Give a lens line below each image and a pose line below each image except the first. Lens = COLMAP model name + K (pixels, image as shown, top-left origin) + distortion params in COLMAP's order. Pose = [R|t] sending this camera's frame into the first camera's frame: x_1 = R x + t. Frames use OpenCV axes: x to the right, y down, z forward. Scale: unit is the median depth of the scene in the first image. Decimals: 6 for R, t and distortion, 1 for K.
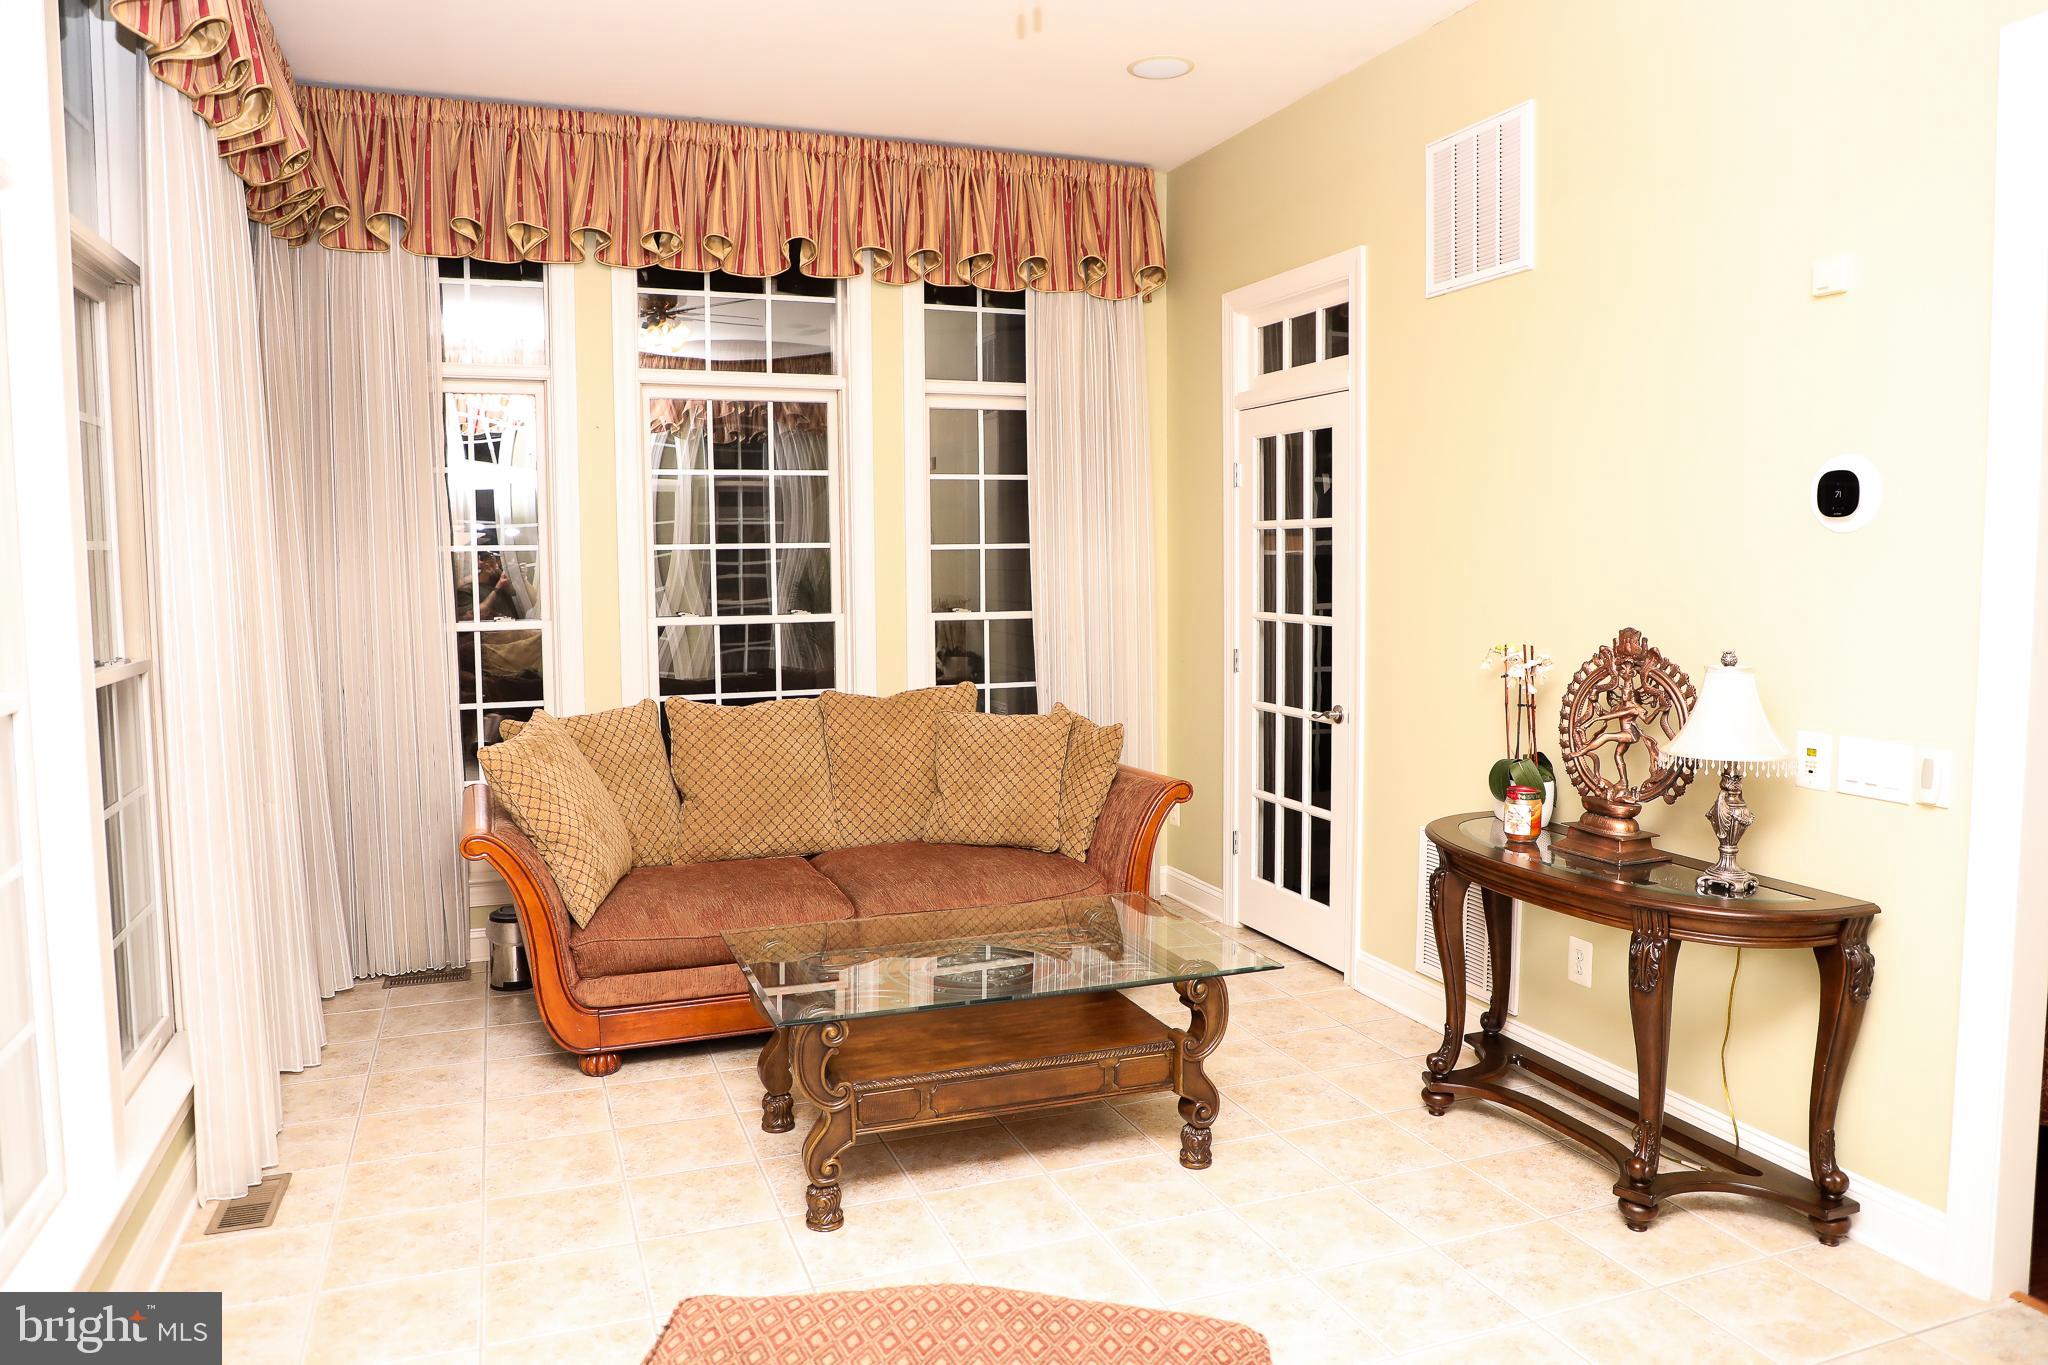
lens RADIAL K [[1384.5, 0, 1029.0], [0, 1384.5, 653.4], [0, 0, 1]] dist [-0.073231, 0.037102]
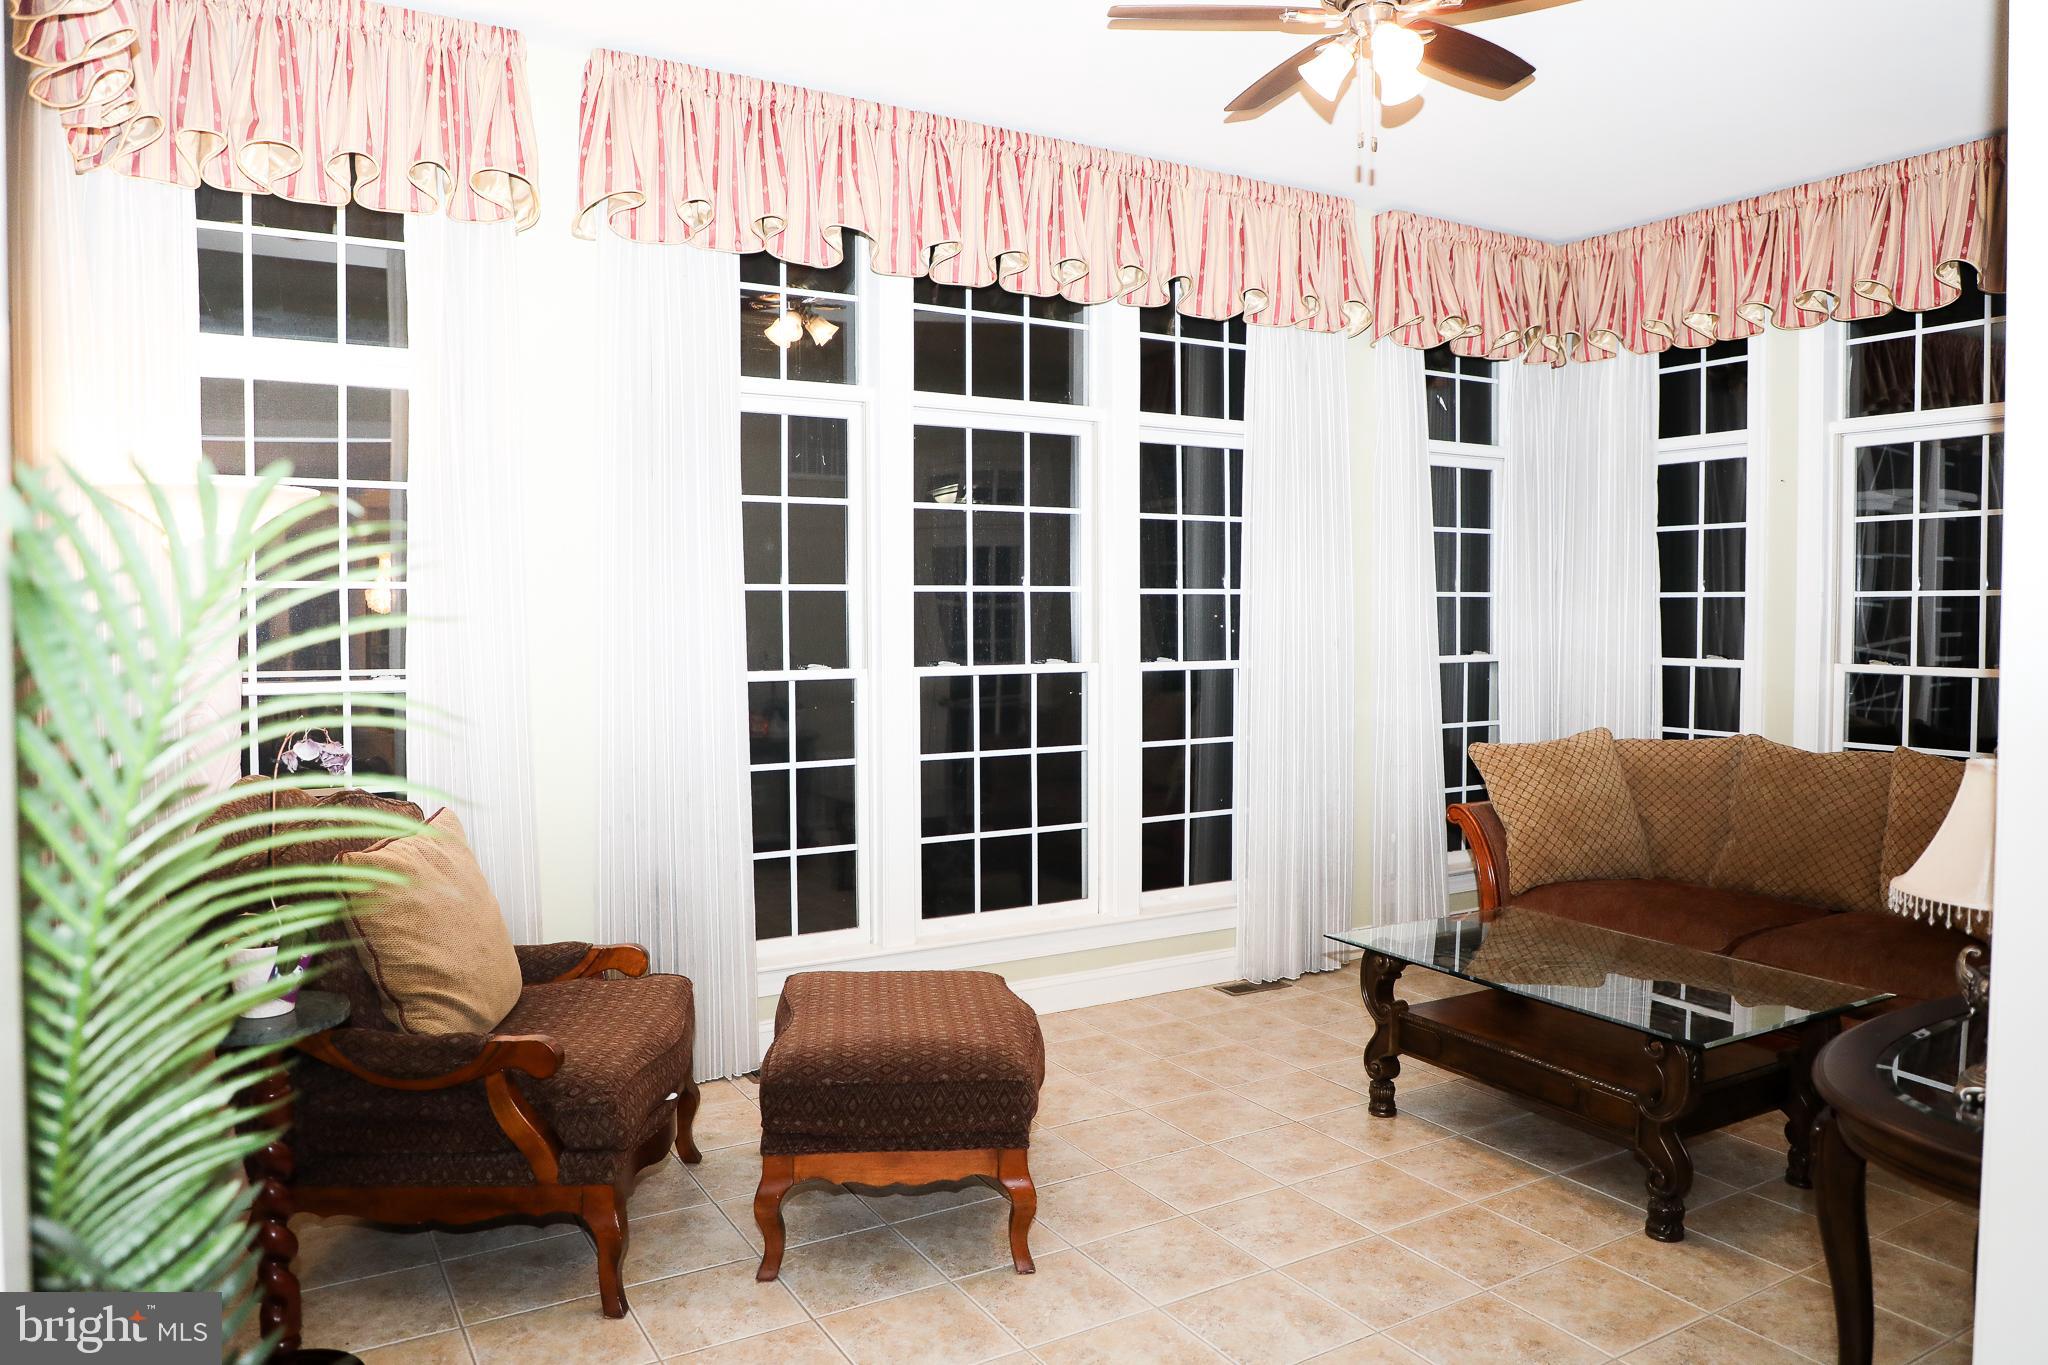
lens RADIAL K [[1384.5, 0, 1029.0], [0, 1384.5, 653.4], [0, 0, 1]] dist [-0.073231, 0.037102]
pose [[0.189267, 0.044747, -0.980906, 0.759316], [-0.073867, 0.996779, 0.031218, -0.025121], [0.979143, 0.066548, 0.191963, 0.283508]]
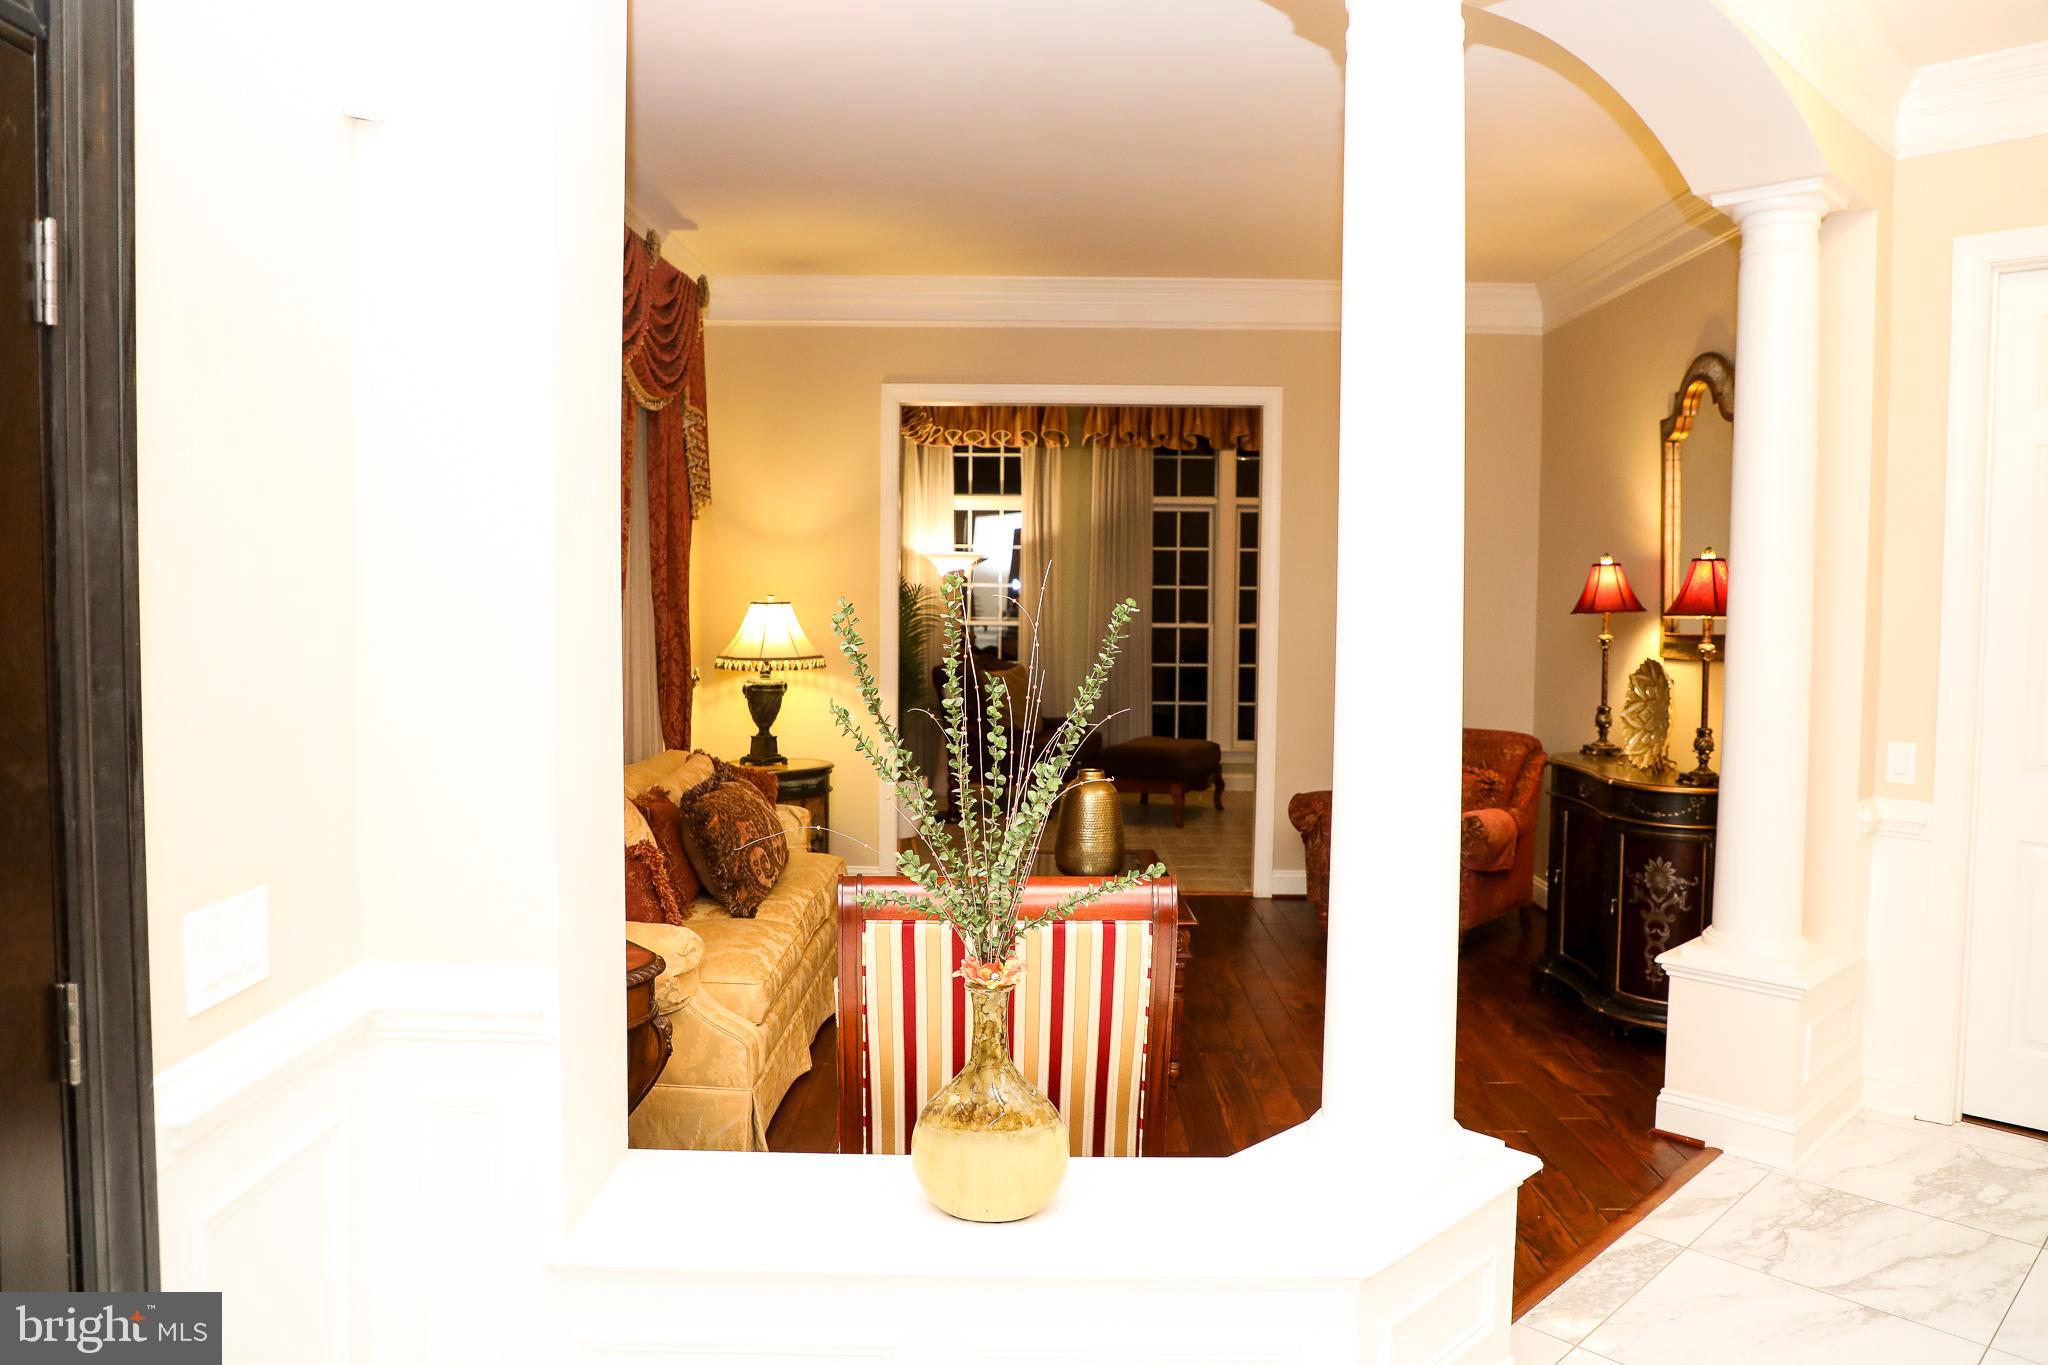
lens RADIAL K [[1384.5, 0, 1029.0], [0, 1384.5, 653.4], [0, 0, 1]] dist [-0.073231, 0.037102]
pose [[-0.352212, 0.049332, -0.934619, 1.974706], [-0.073343, 0.994084, 0.080110, -0.085061], [0.933042, 0.096764, -0.346511, 0.872912]]
